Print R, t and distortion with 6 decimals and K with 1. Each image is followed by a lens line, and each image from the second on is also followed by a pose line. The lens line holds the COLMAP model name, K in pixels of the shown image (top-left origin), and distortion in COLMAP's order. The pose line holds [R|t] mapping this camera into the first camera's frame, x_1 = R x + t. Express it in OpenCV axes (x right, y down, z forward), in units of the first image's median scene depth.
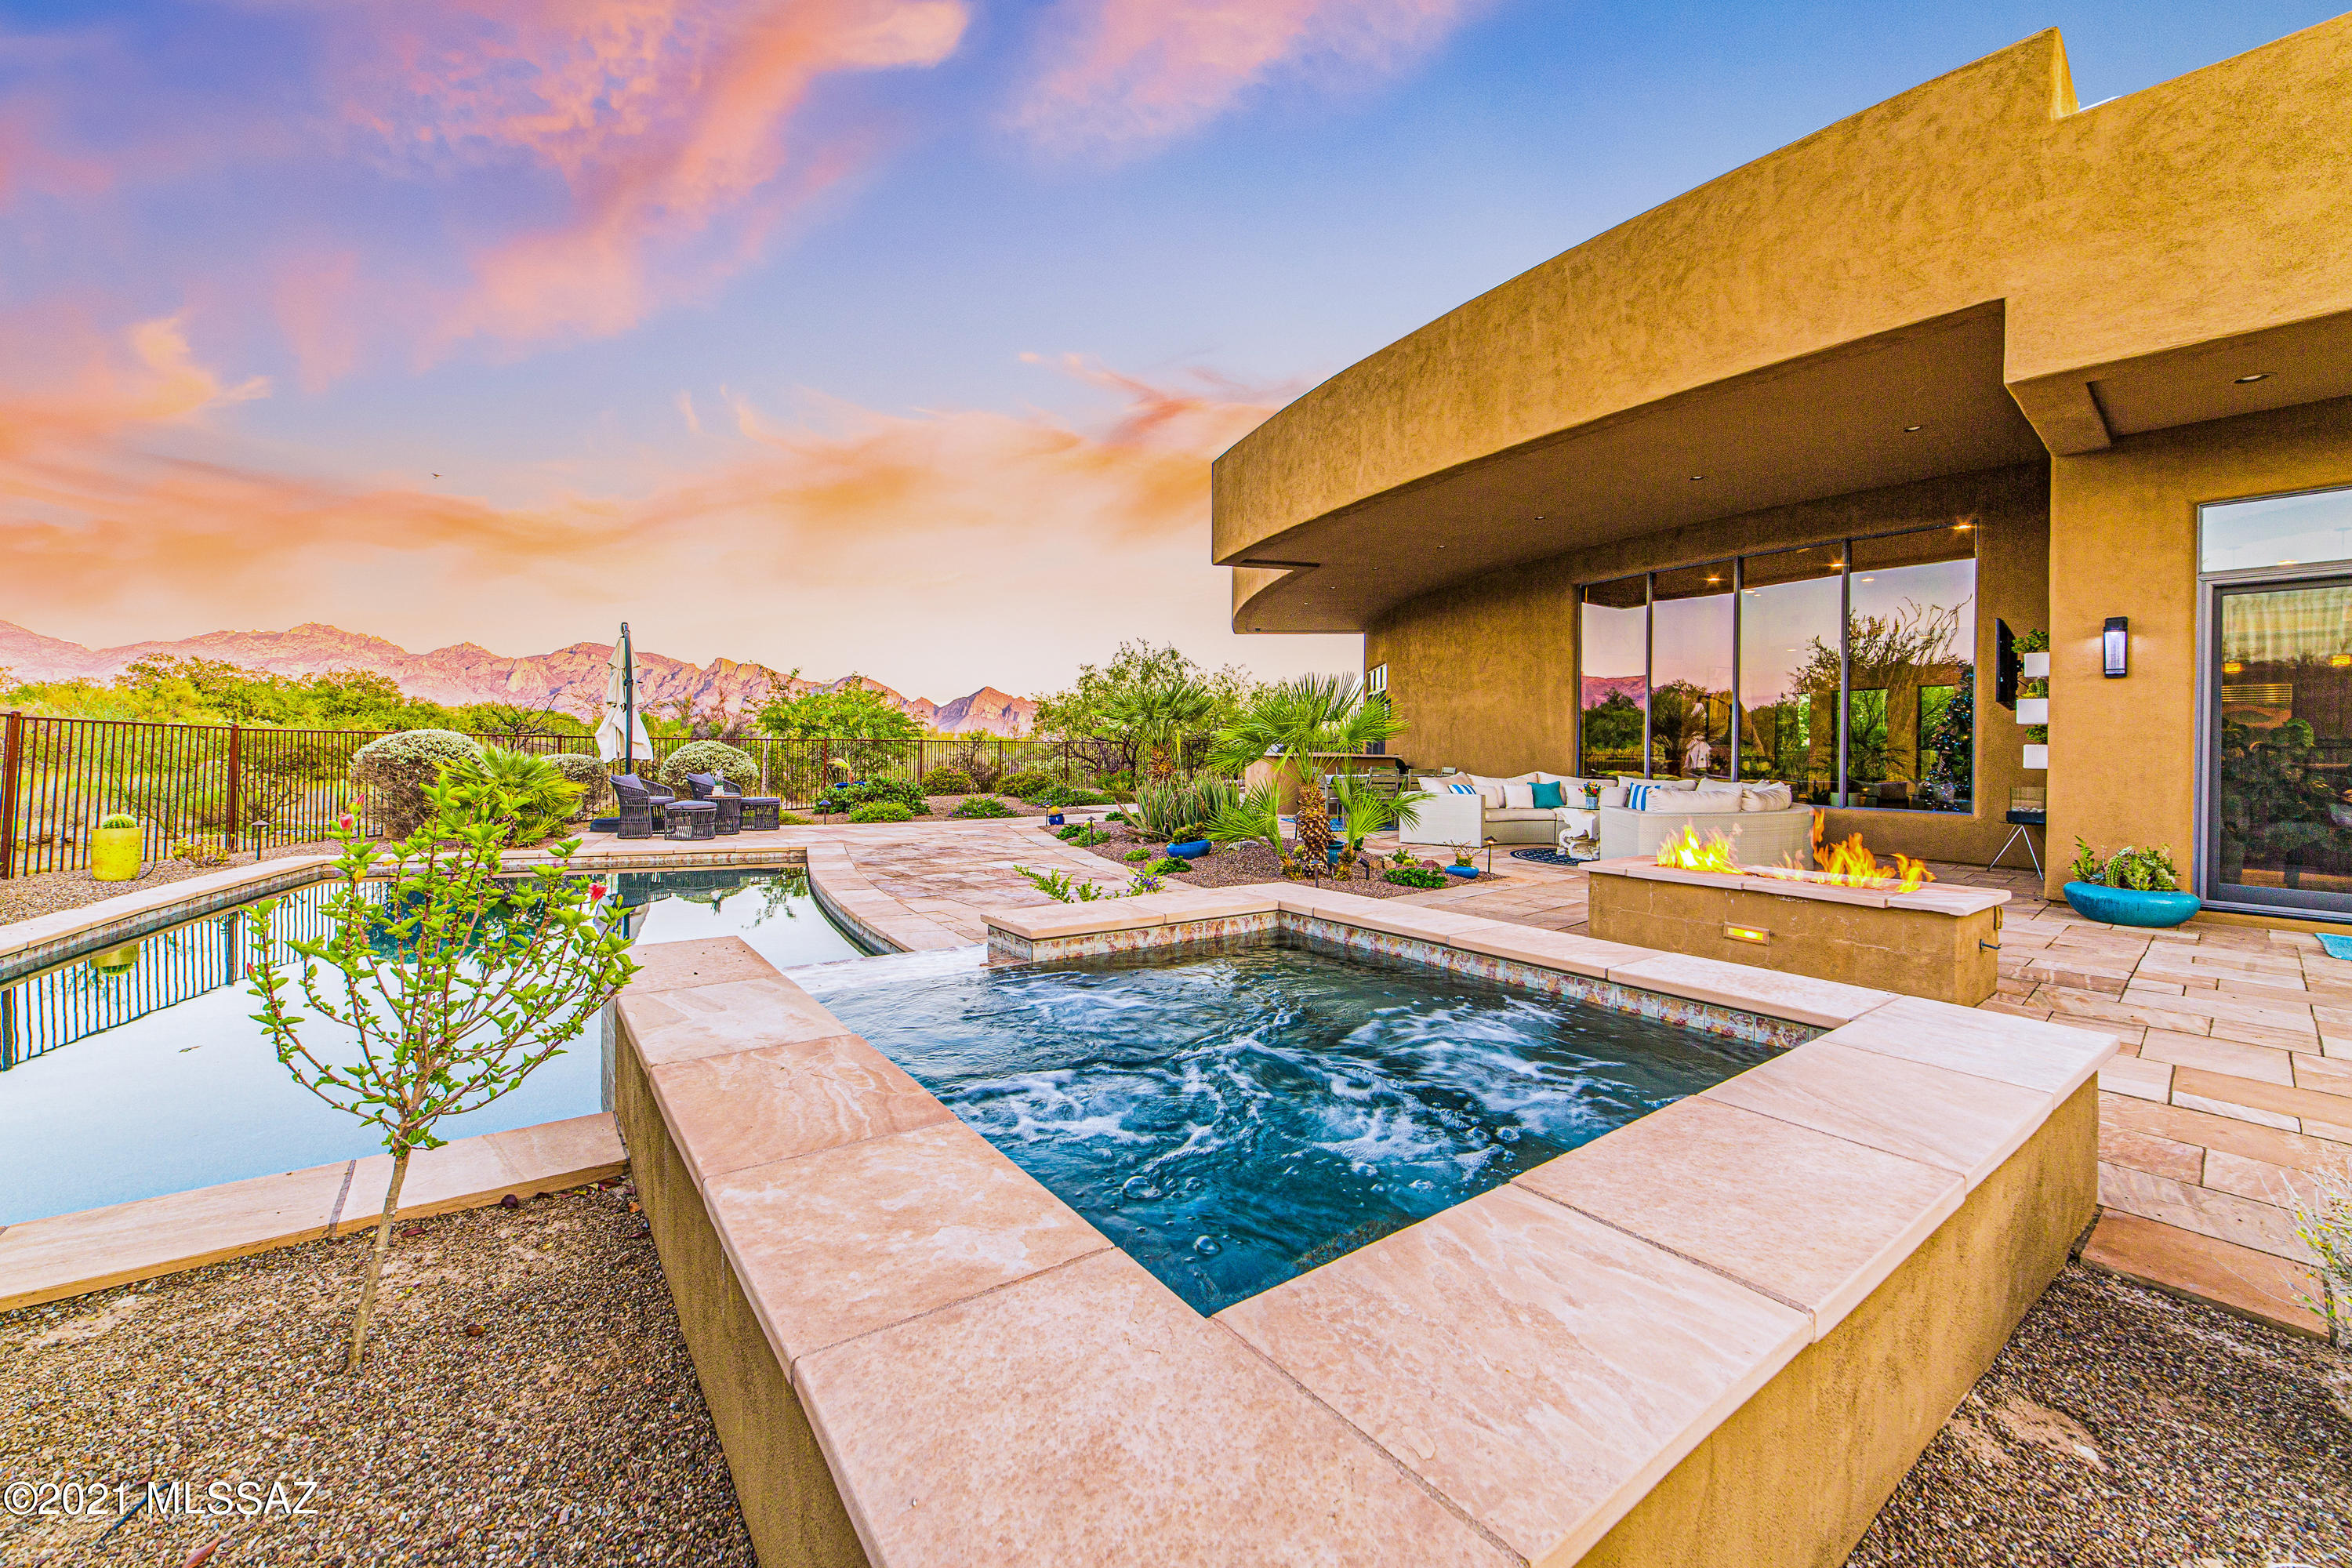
lens RADIAL K [[929.6, 0, 1177.2], [0, 929.6, 745.0], [0, 0, 1]] dist [-0.013212, 0.008008]
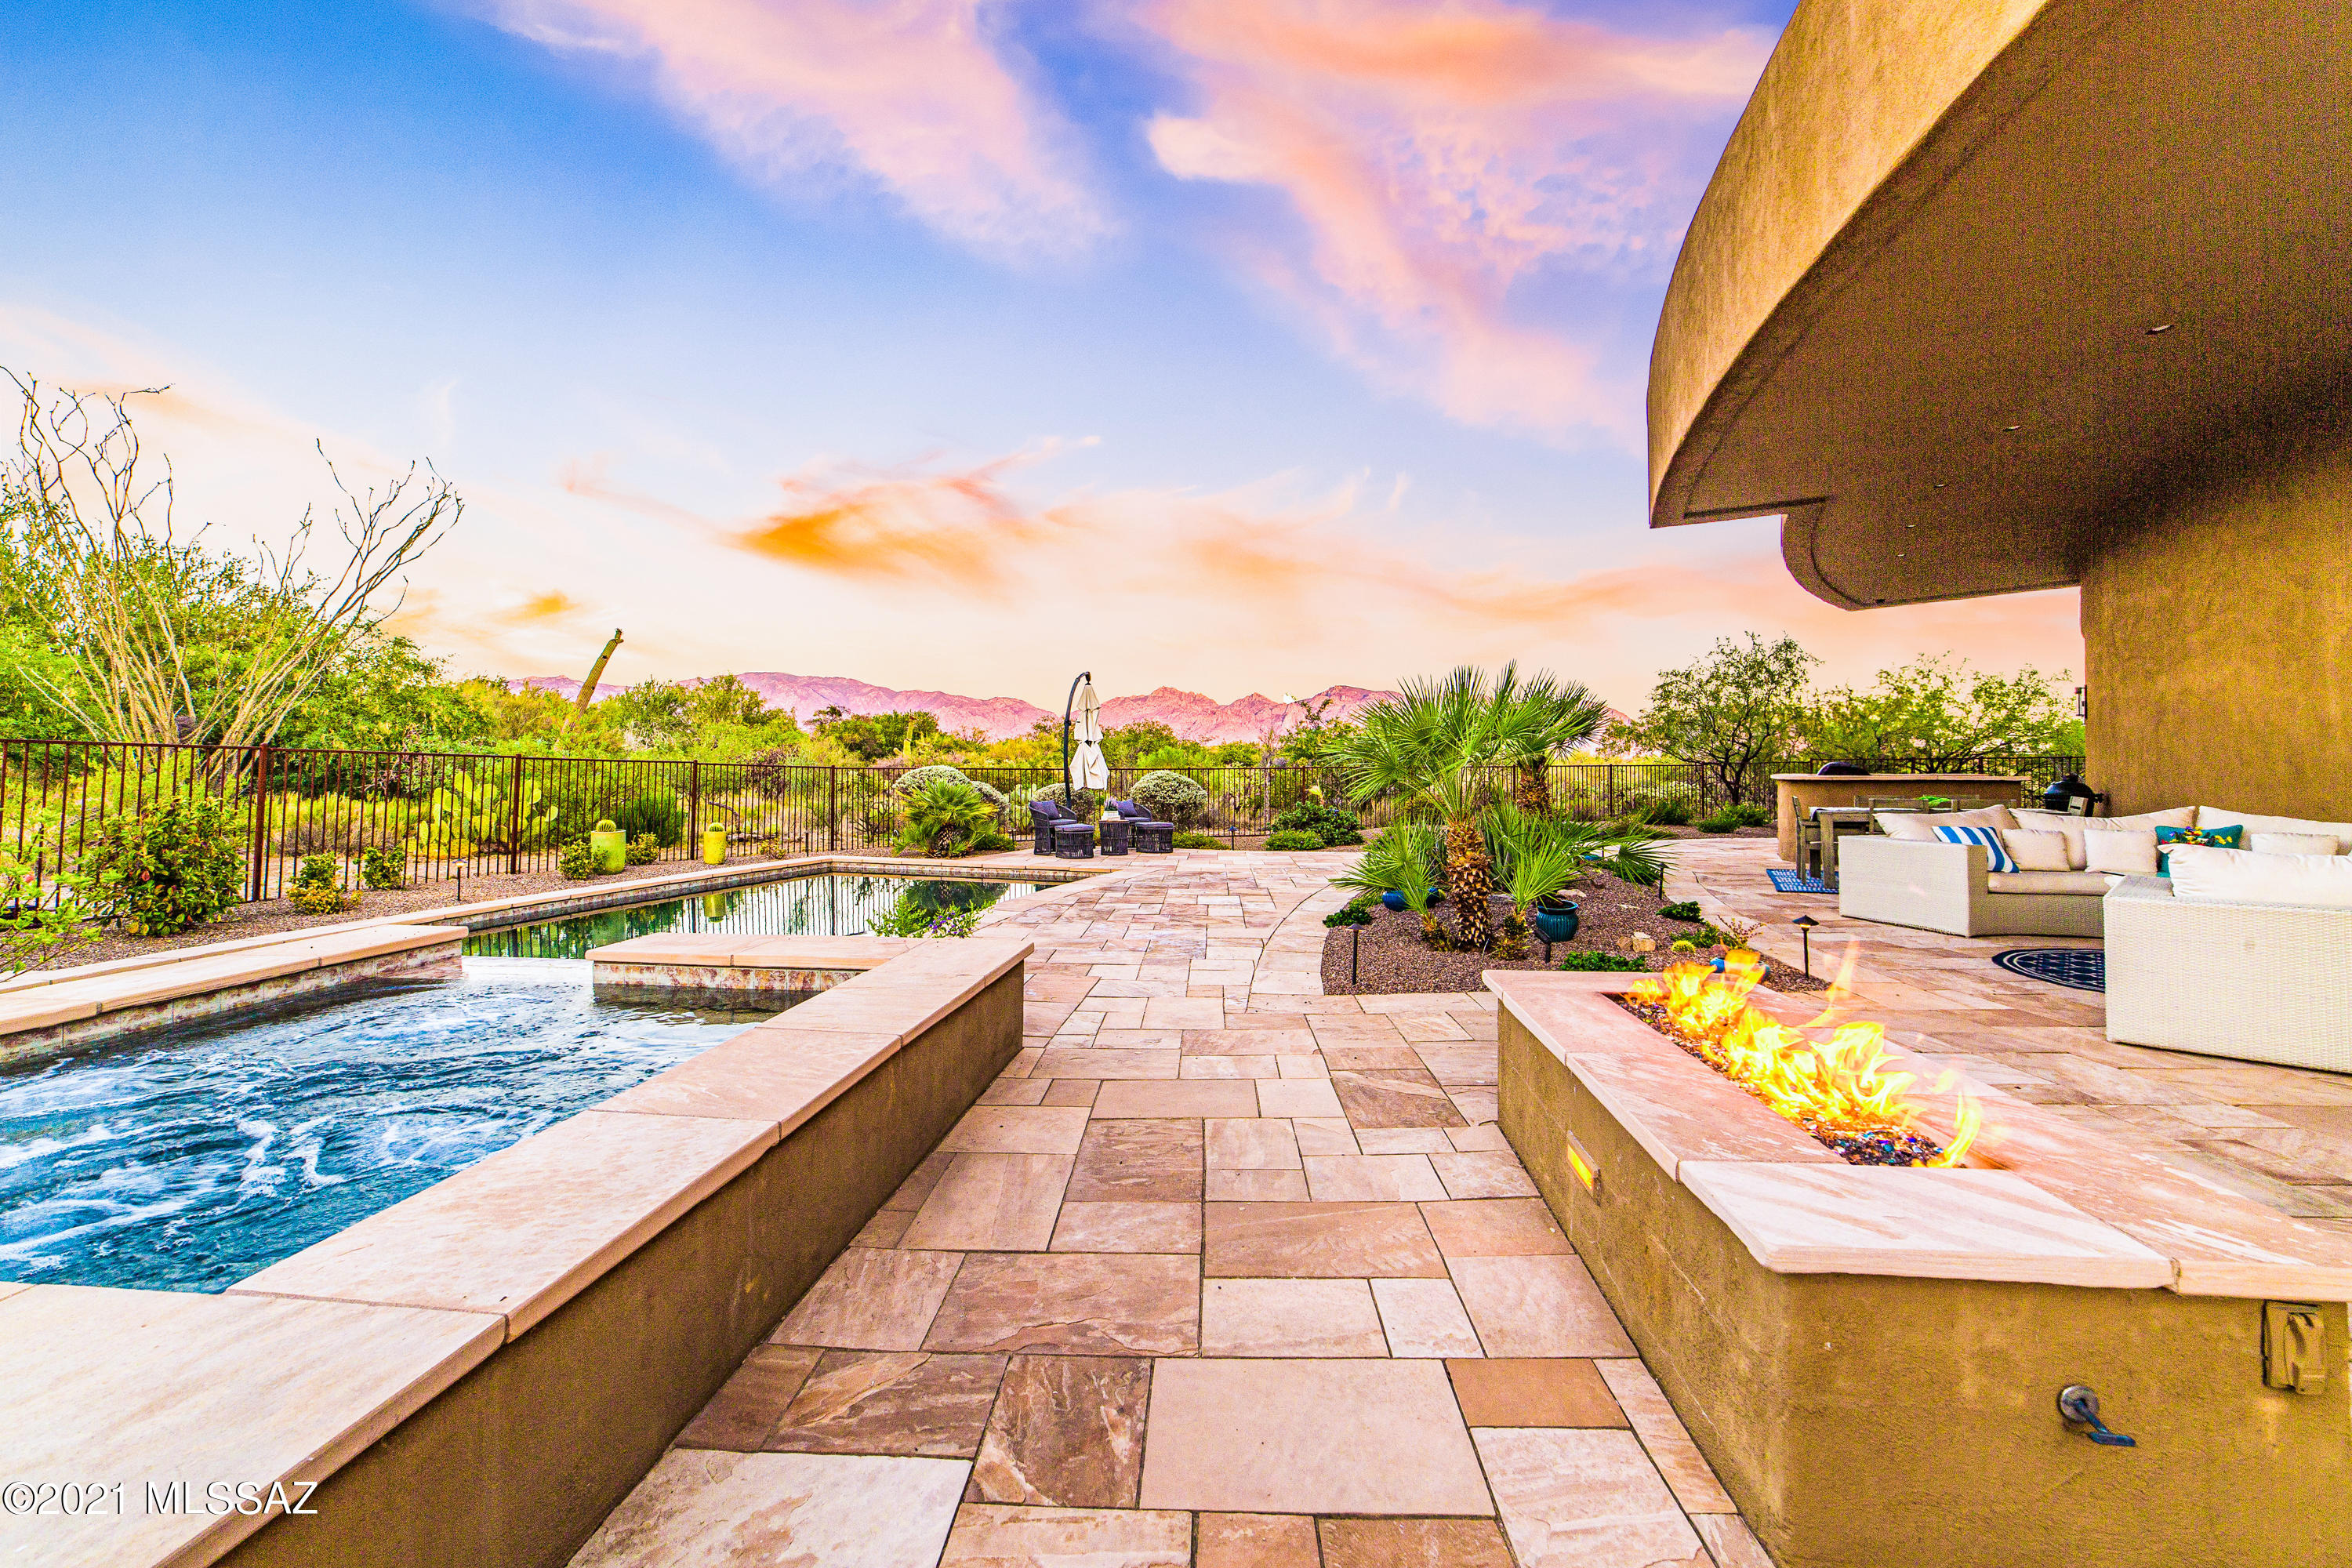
lens RADIAL K [[929.6, 0, 1177.2], [0, 929.6, 745.0], [0, 0, 1]] dist [-0.013212, 0.008008]
pose [[0.722269, -0.033643, -0.690794, 0.314390], [0.014393, 0.999331, -0.033621, 0.002852], [0.691463, 0.014341, 0.722270, 0.207712]]
